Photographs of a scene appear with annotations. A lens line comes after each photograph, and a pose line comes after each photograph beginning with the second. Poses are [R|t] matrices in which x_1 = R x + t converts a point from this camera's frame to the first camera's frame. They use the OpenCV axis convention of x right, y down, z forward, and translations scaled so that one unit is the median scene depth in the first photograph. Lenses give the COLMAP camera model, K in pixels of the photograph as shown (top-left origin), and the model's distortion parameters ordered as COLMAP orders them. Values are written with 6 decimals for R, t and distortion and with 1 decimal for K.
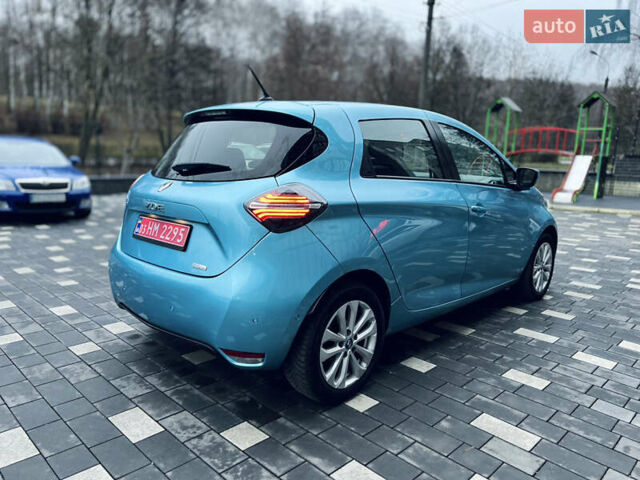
lens RADIAL K [[478.8, 0, 321.0], [0, 478.8, 239.6], [0, 0, 1]] dist [0.059551, -0.068189]
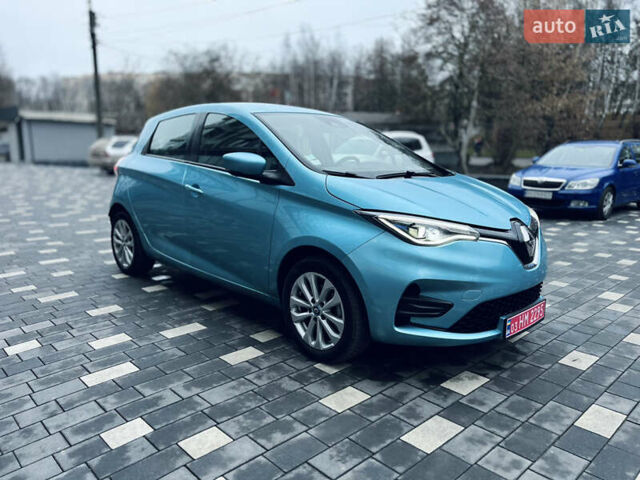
lens RADIAL K [[478.8, 0, 321.0], [0, 478.8, 239.6], [0, 0, 1]] dist [0.059551, -0.068189]
pose [[-0.028558, 0.159435, -0.986795, 1.766196], [-0.185950, 0.969119, 0.161961, -0.228638], [0.982144, 0.188120, 0.001971, 1.631485]]
